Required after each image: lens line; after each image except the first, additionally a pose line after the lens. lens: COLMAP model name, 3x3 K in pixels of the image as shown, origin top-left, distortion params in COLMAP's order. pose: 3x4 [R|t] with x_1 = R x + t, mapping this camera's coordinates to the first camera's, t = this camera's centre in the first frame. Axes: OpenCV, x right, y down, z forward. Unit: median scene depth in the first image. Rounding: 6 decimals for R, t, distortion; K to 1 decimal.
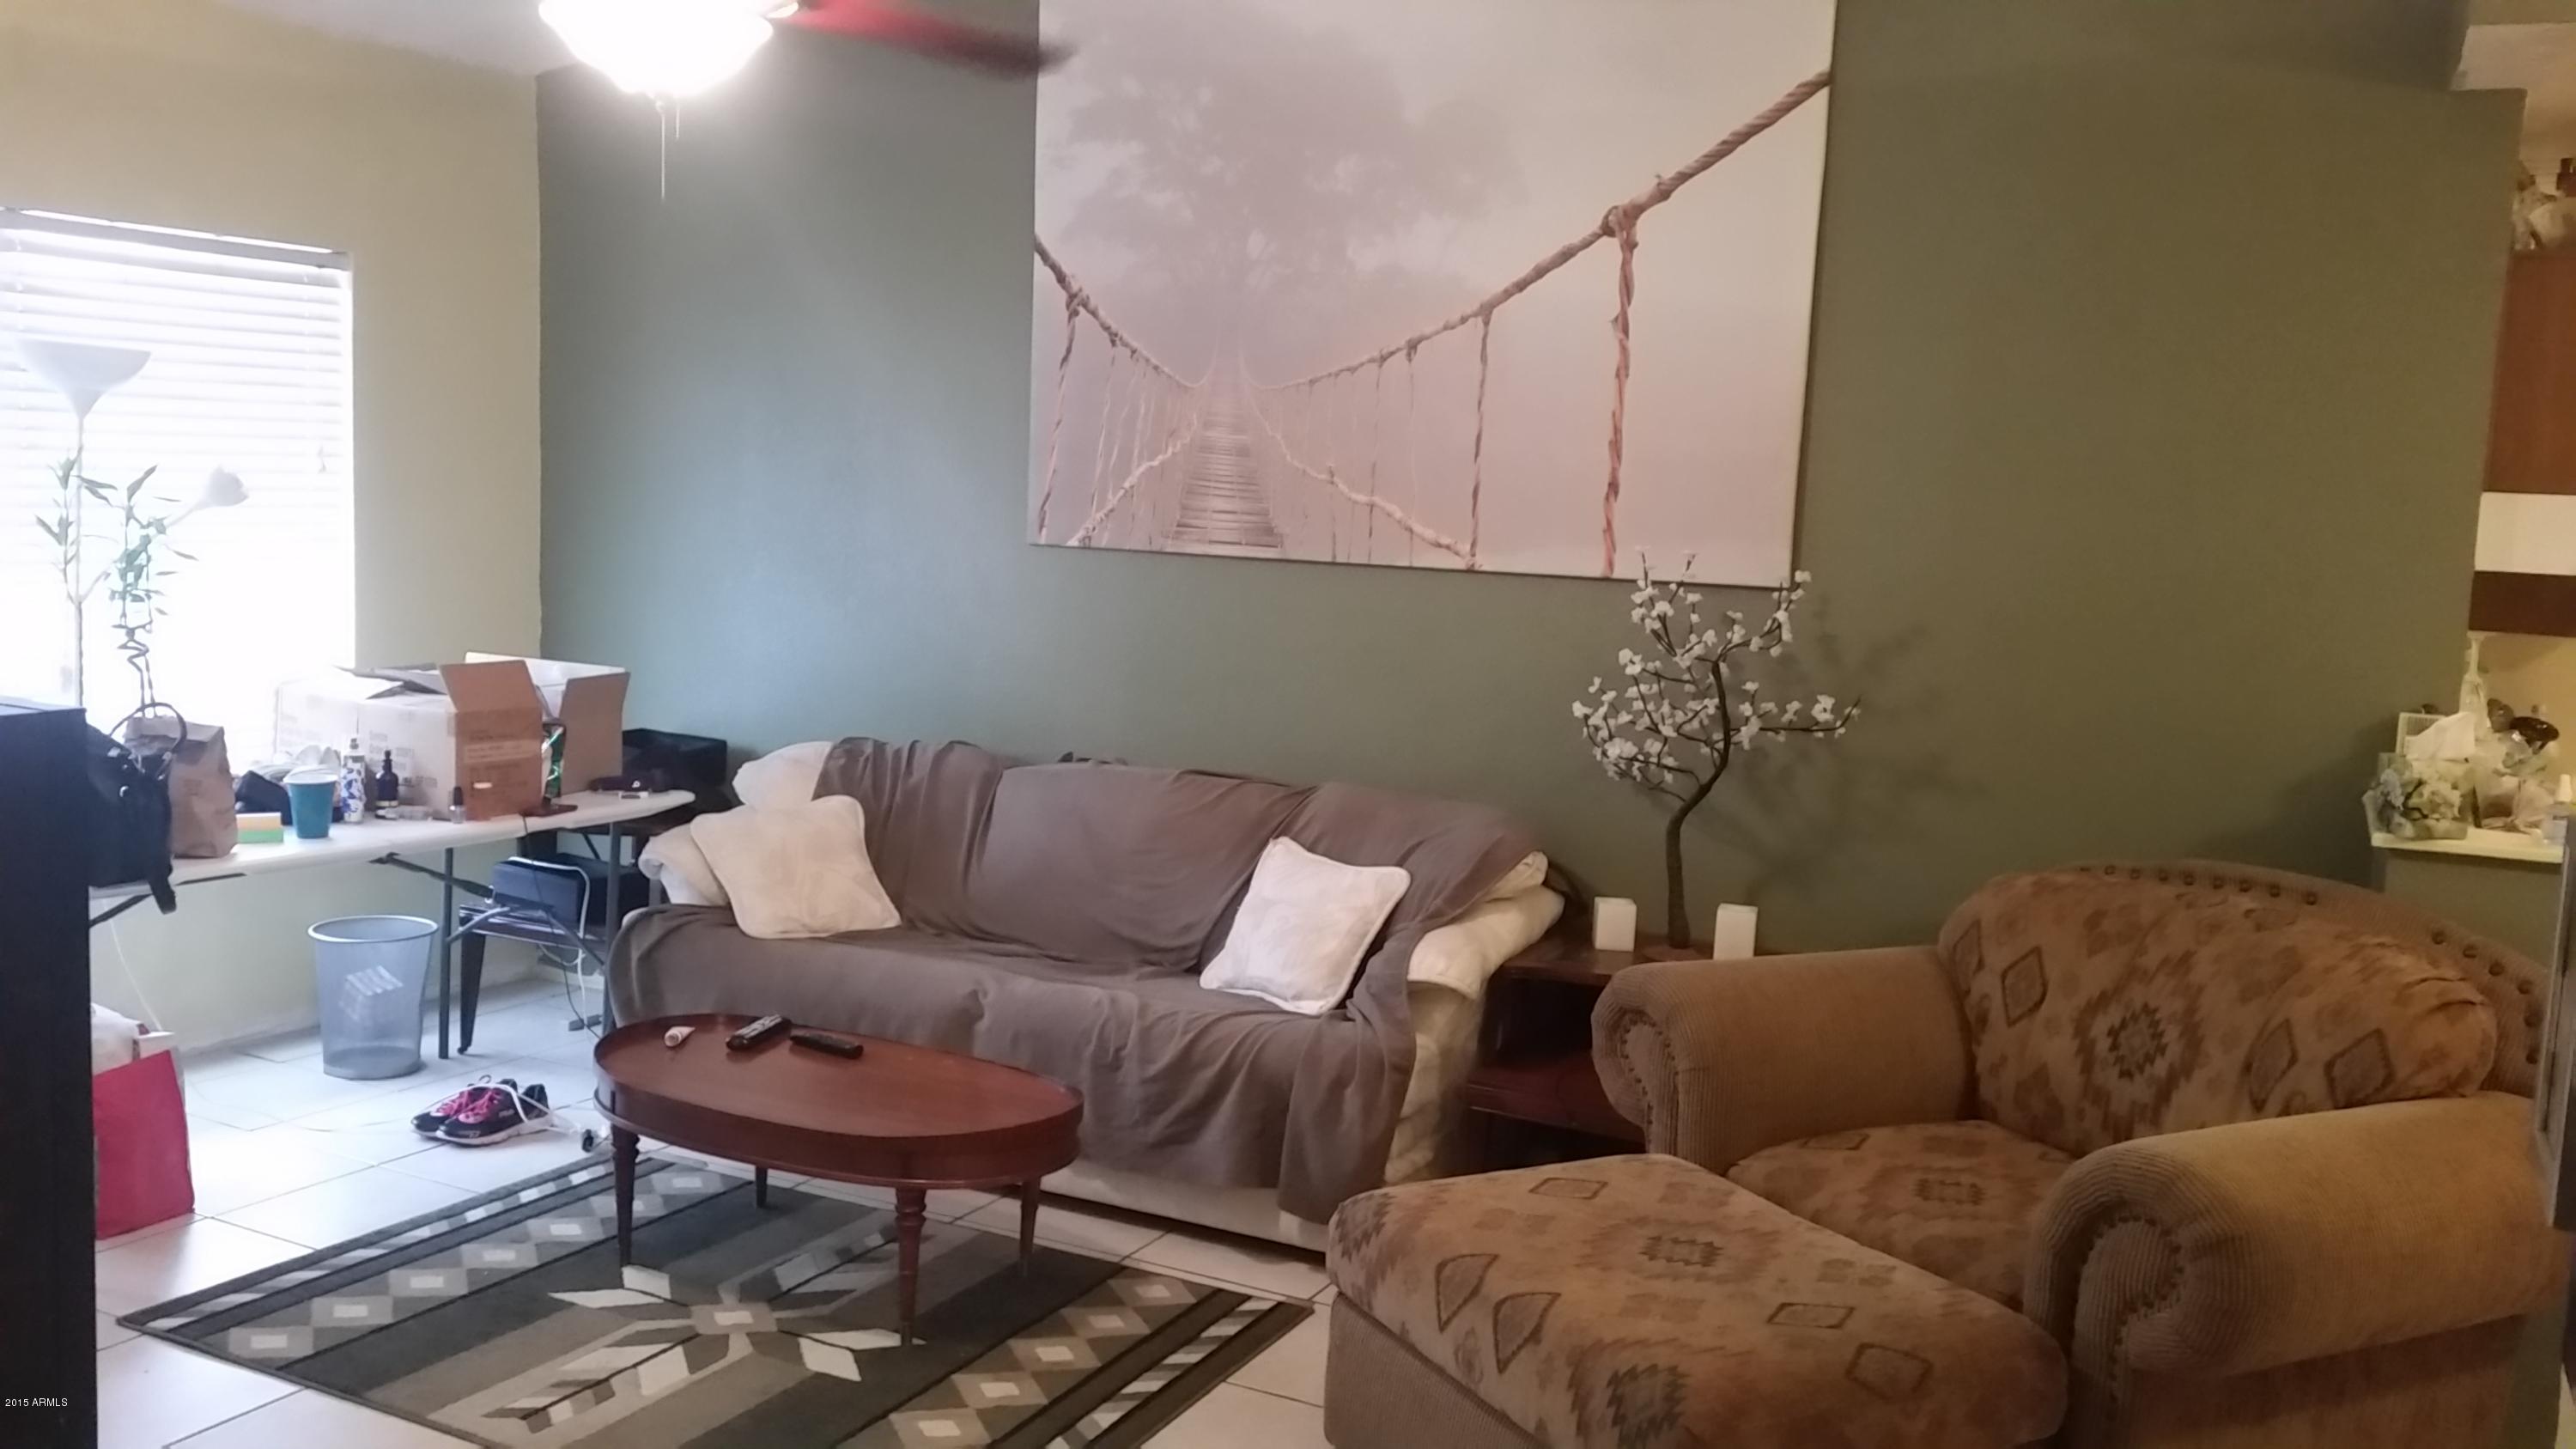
lens RADIAL K [[2098.3, 0, 1288.0], [0, 2098.3, 724.5], [0, 0, 1]] dist [0.205710, -0.456297]
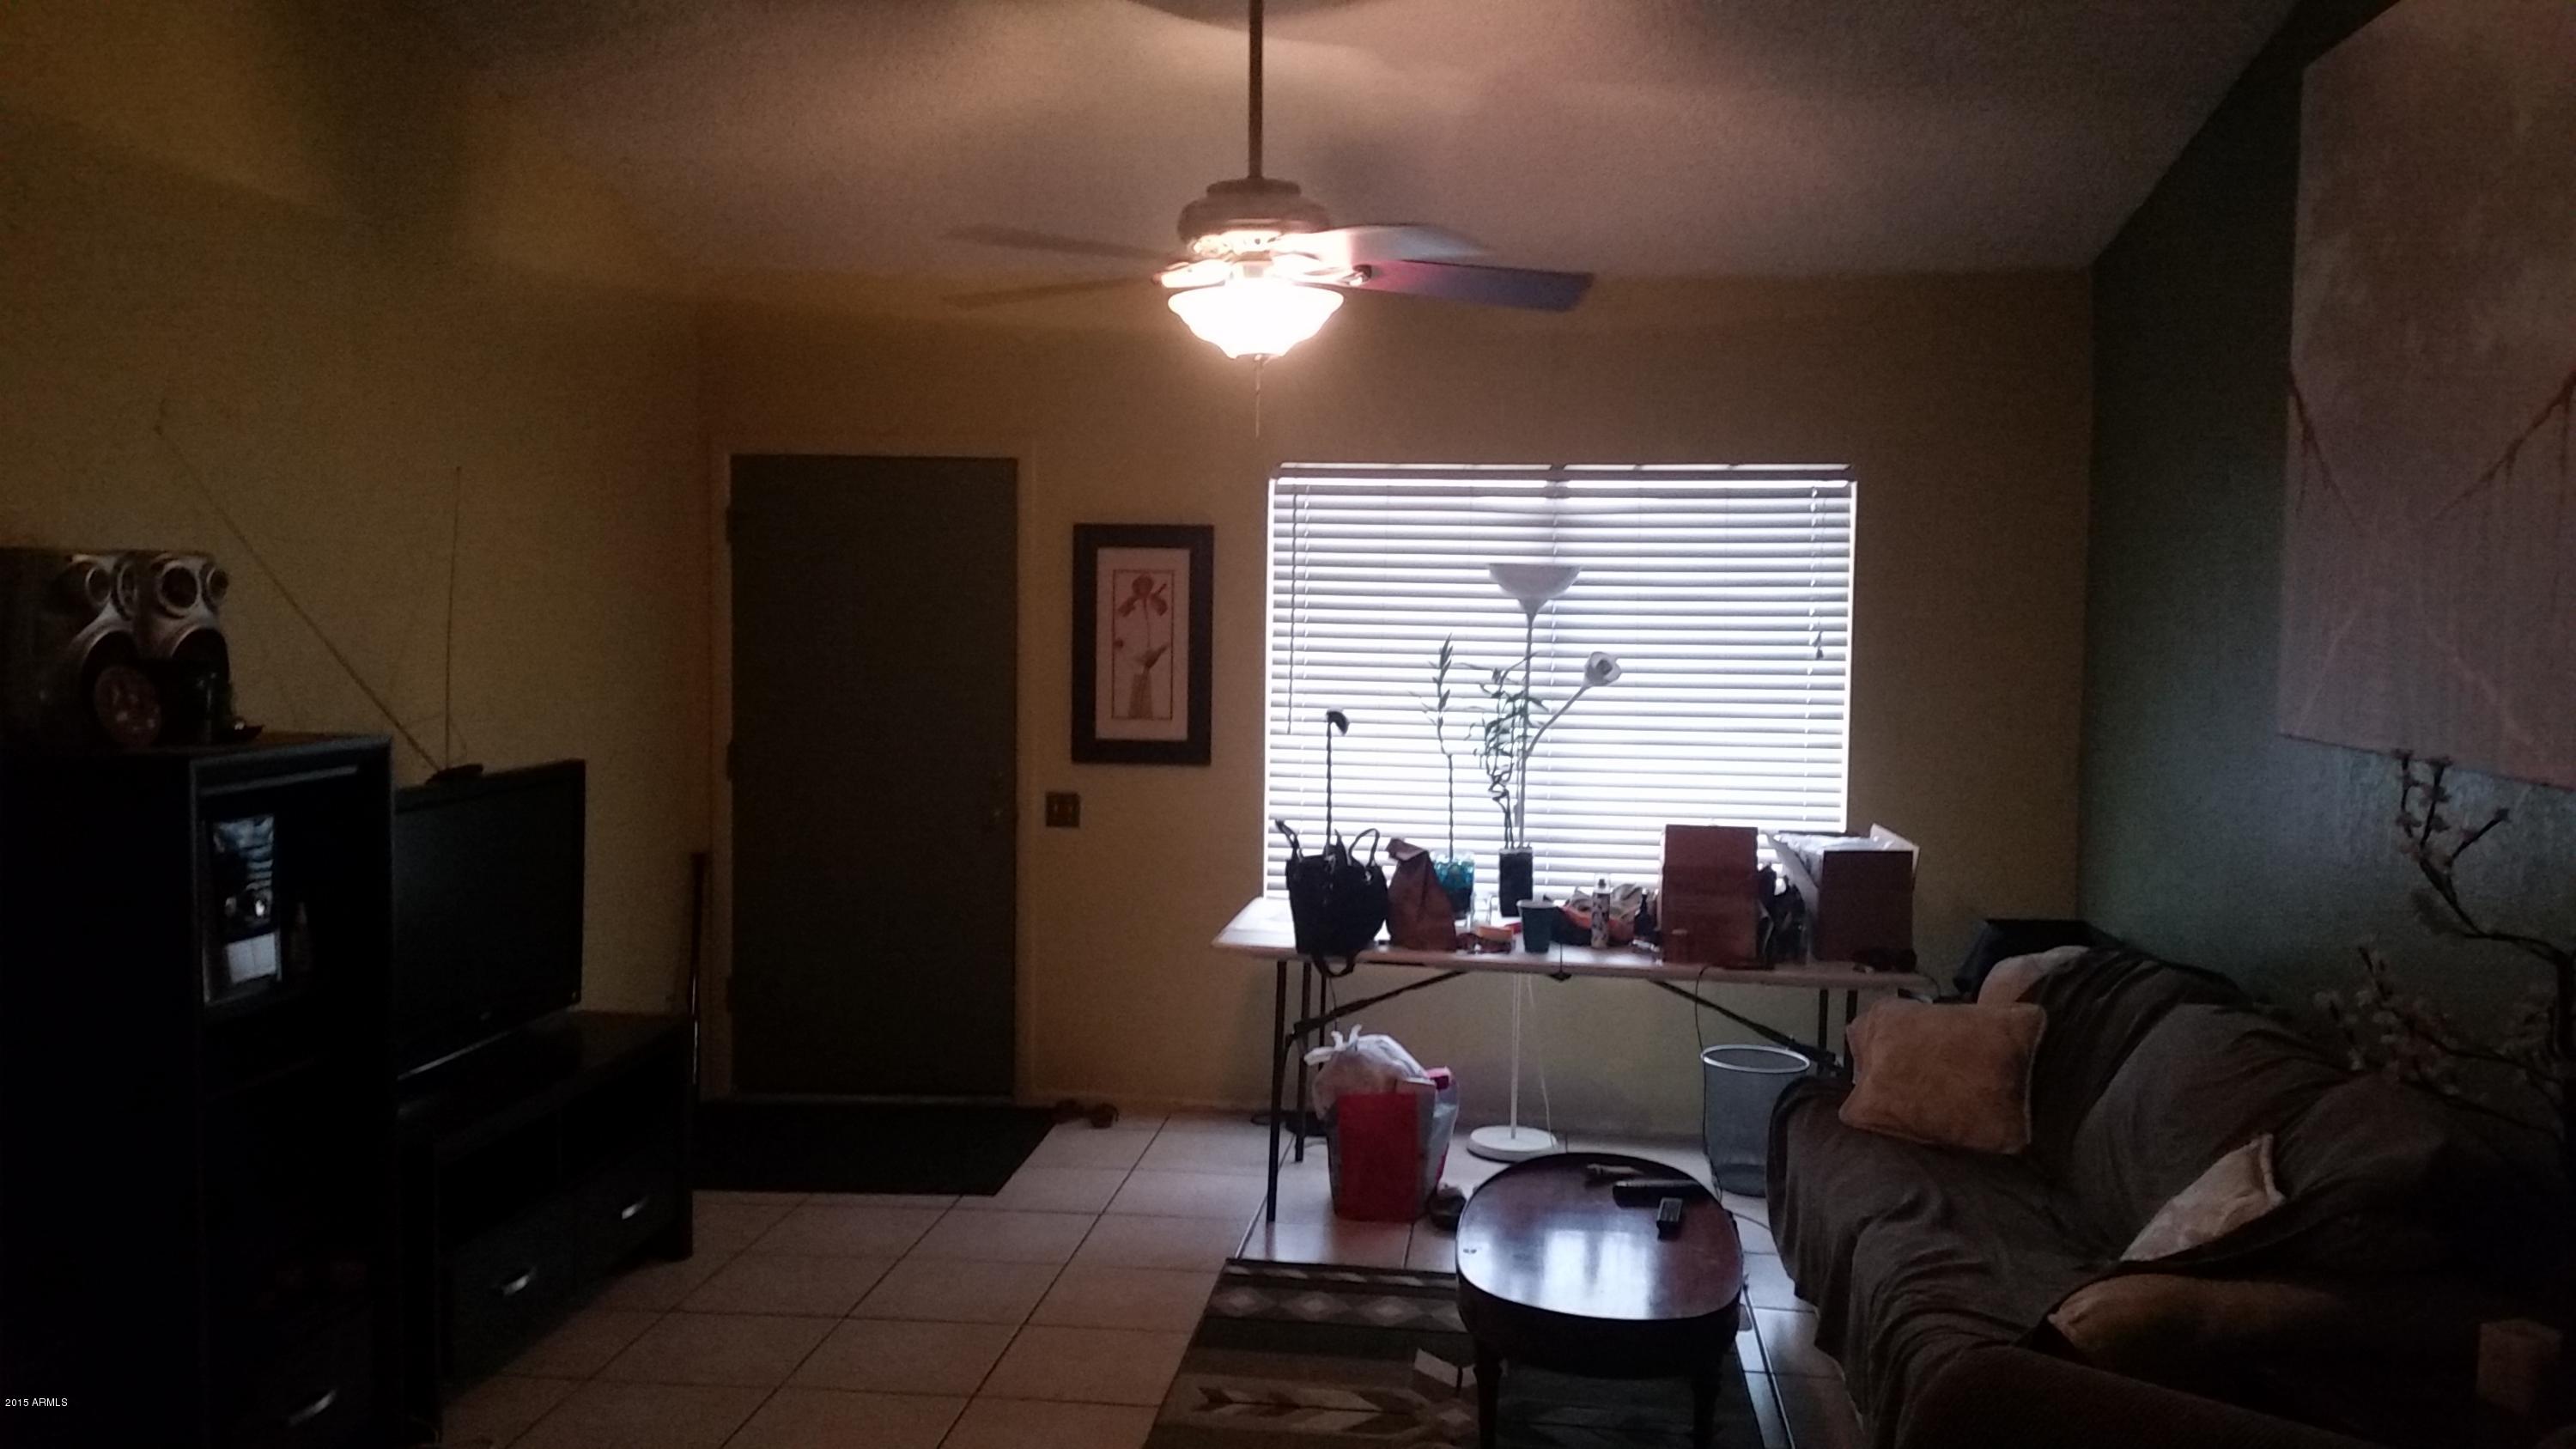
lens RADIAL K [[2098.3, 0, 1288.0], [0, 2098.3, 724.5], [0, 0, 1]] dist [0.205710, -0.456297]
pose [[0.339771, 0.018834, -0.940319, 0.699549], [-0.110266, 0.993702, -0.019939, -0.041463], [0.934022, 0.110460, 0.339708, 0.487873]]
